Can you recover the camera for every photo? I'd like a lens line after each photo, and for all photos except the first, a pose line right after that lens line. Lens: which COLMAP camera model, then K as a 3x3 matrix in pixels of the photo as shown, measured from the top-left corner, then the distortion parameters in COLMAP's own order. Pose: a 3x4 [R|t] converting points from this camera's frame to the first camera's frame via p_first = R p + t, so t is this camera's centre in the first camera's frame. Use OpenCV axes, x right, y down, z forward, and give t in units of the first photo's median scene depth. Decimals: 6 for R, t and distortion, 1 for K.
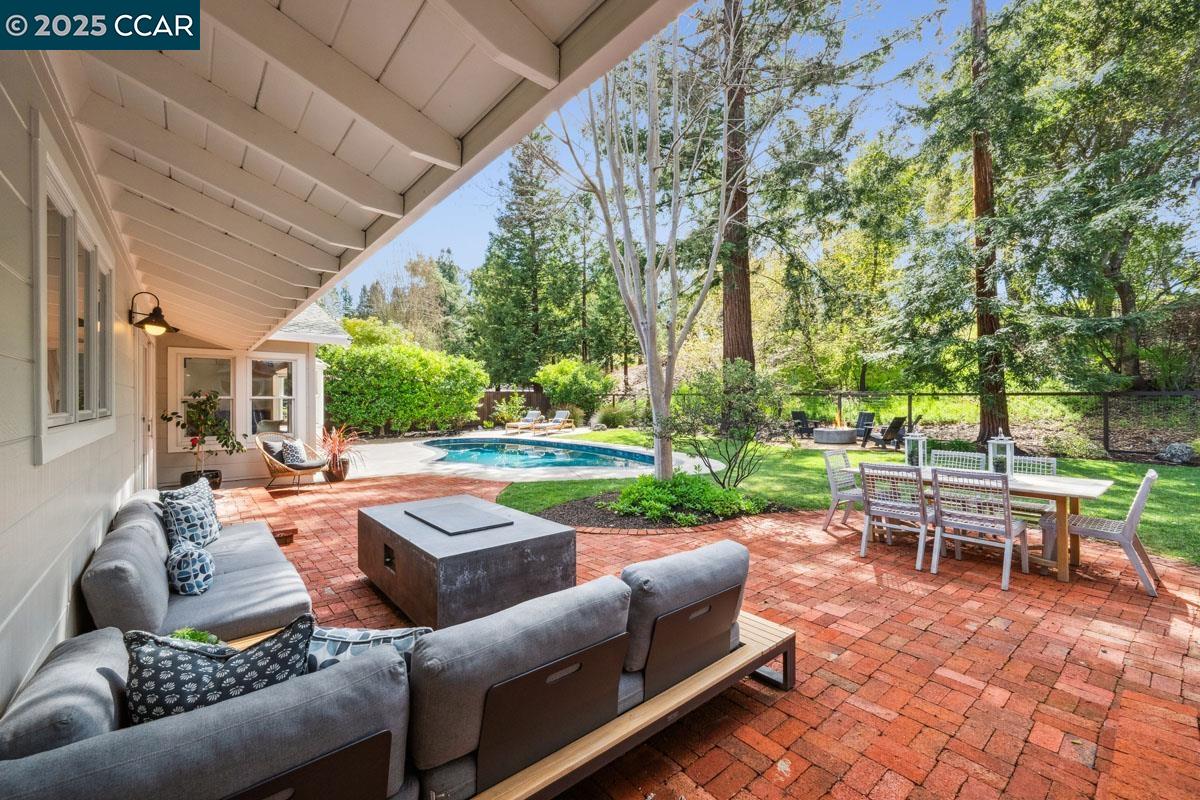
lens RADIAL K [[492.5, 0, 600.0], [0, 492.5, 400.0], [0, 0, 1]] dist [-0.014863, -0.000035]
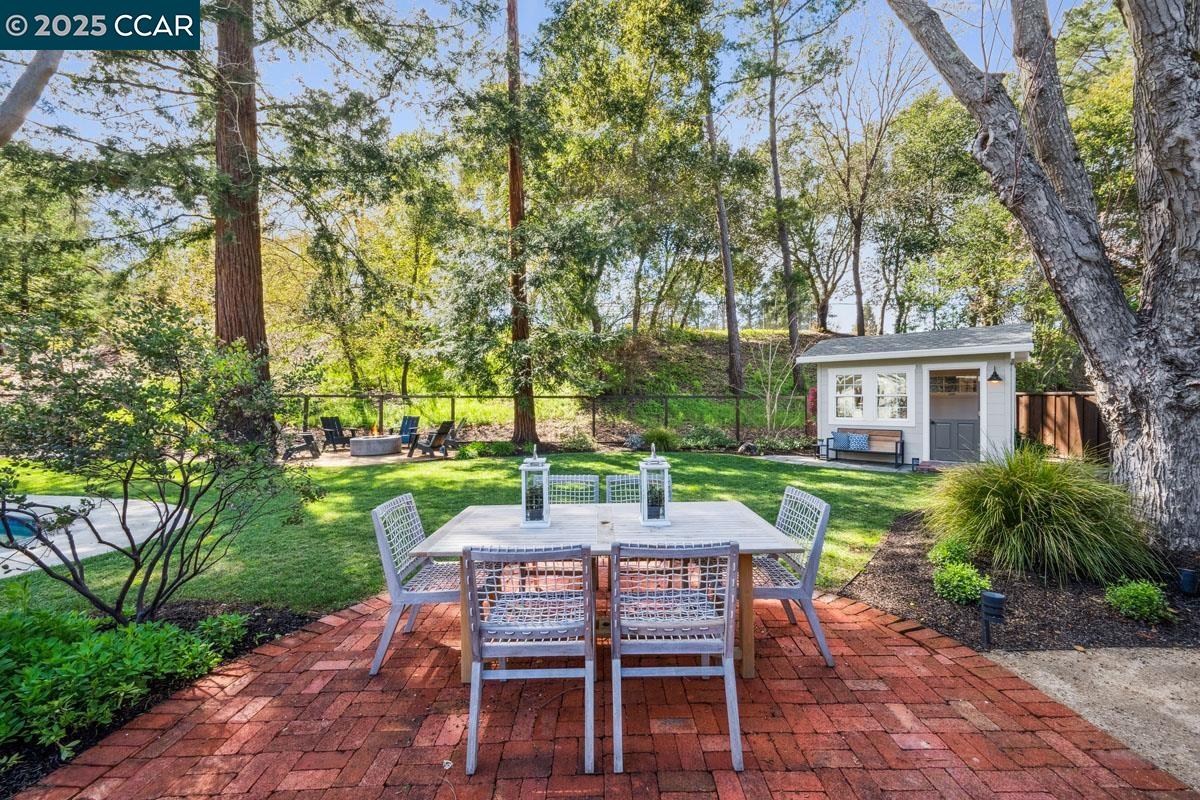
lens RADIAL K [[483.5, 0, 600.0], [0, 483.5, 400.0], [0, 0, 1]] dist [-0.000543, 0.000154]
pose [[0.631455, -0.000475, 0.775413, 0.059876], [0.004970, 0.999982, -0.003435, 0.000684], [-0.775397, 0.006023, 0.631446, 0.137362]]
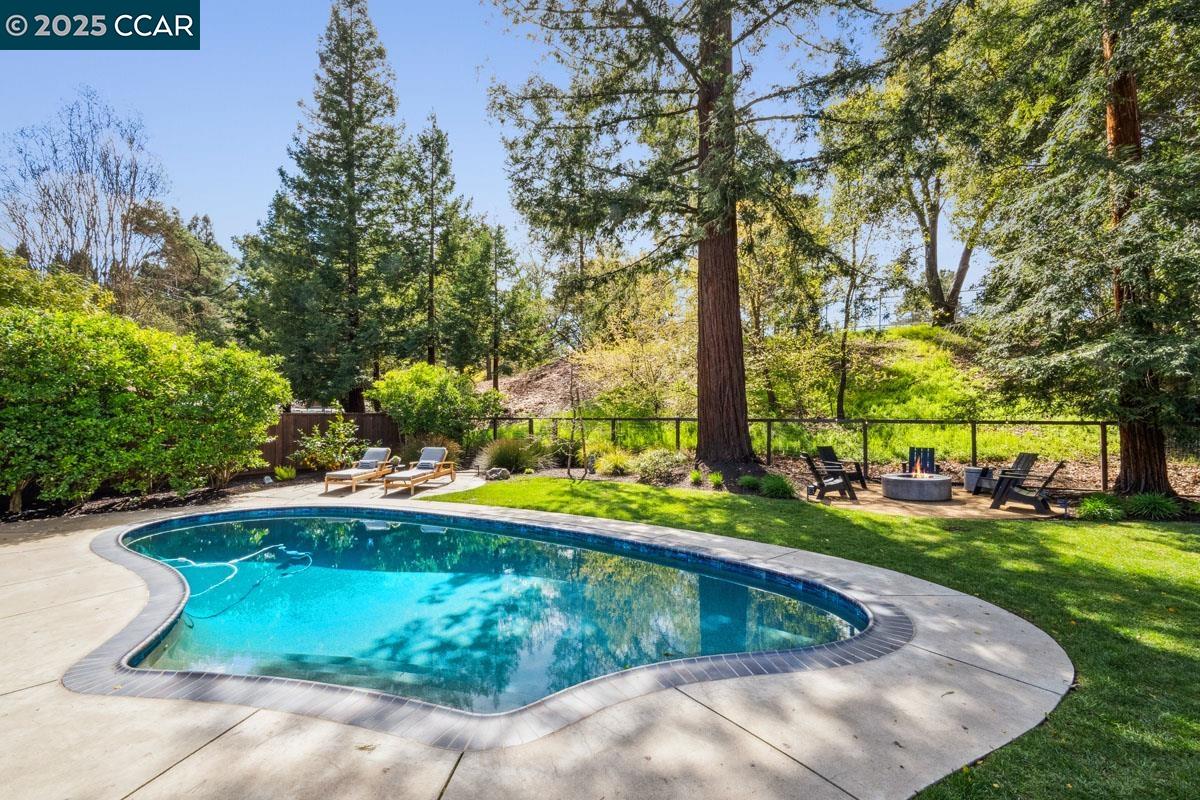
lens RADIAL K [[532.9, 0, 600.0], [0, 532.9, 400.0], [0, 0, 1]] dist [0.000411, -0.000105]
pose [[0.941347, 0.011158, 0.337256, -0.105567], [0.002255, 0.999223, -0.039352, -0.008292], [-0.337433, 0.037804, 0.940590, 0.347324]]
